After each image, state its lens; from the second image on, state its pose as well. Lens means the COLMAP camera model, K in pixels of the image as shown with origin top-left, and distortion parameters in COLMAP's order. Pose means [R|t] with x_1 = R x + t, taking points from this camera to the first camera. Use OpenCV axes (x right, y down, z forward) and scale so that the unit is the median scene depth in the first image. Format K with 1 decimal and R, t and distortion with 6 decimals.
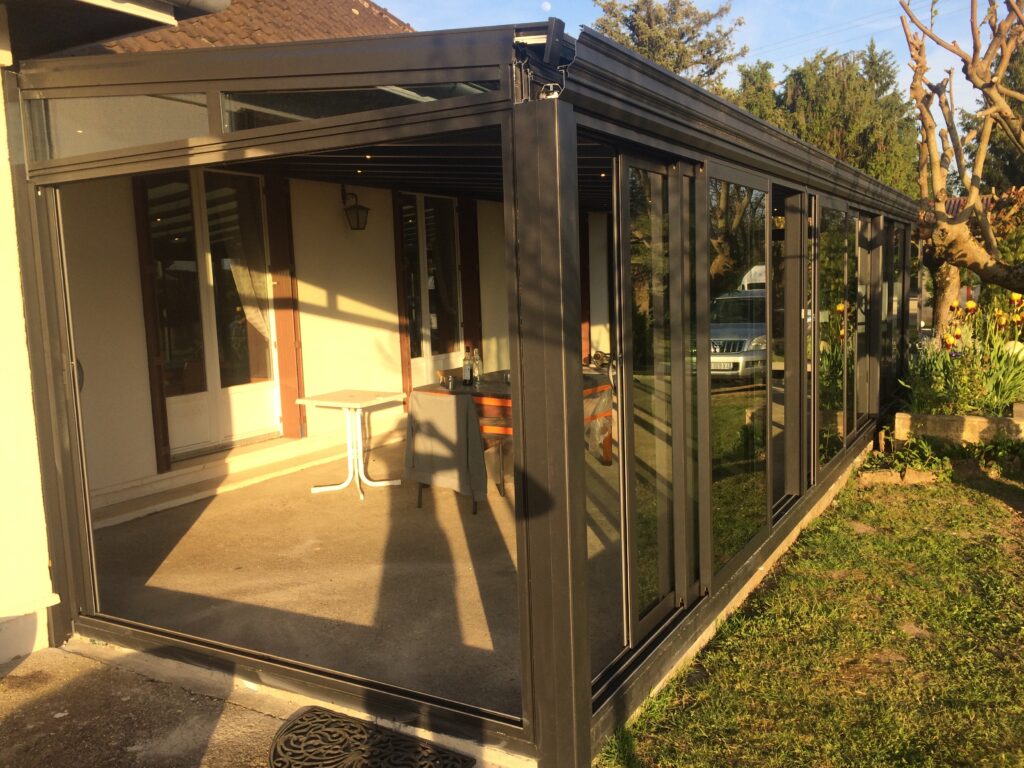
lens RADIAL K [[878.6, 0, 512.0], [0, 878.6, 384.0], [0, 0, 1]] dist [0.014358, 0.004462]
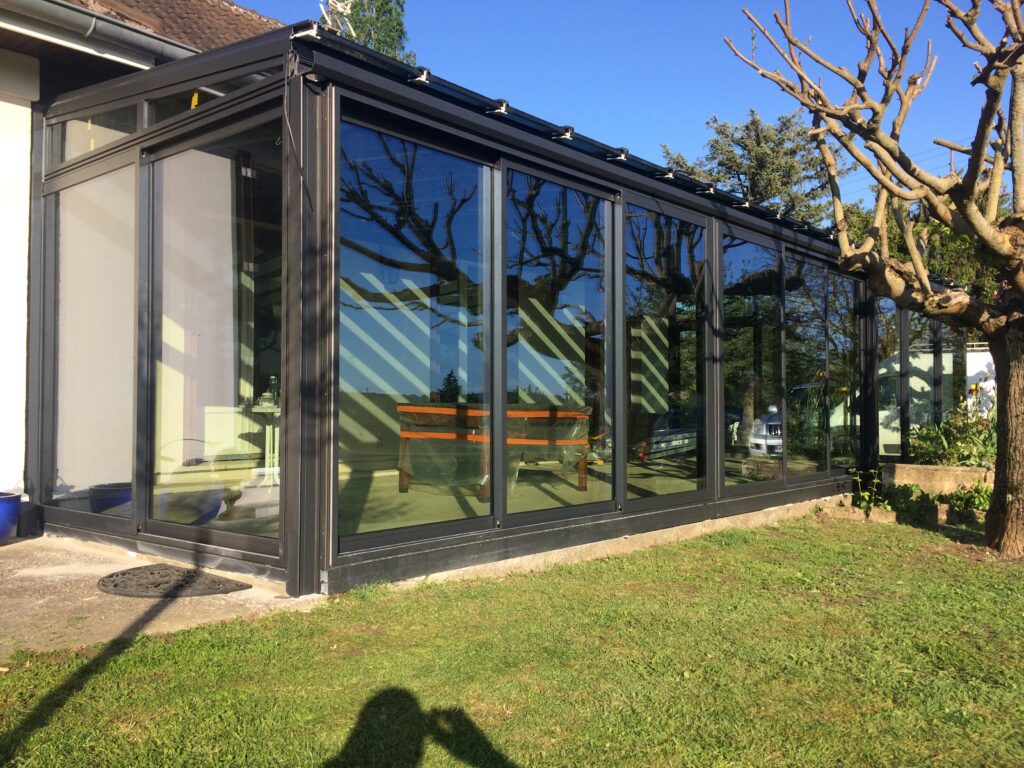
lens RADIAL K [[878.6, 0, 512.0], [0, 878.6, 384.0], [0, 0, 1]] dist [0.014358, 0.004462]
pose [[0.982707, 0.028228, -0.183003, 0.222106], [-0.054675, 0.988480, -0.141128, 0.121273], [0.176911, 0.148693, 0.972930, -0.080857]]
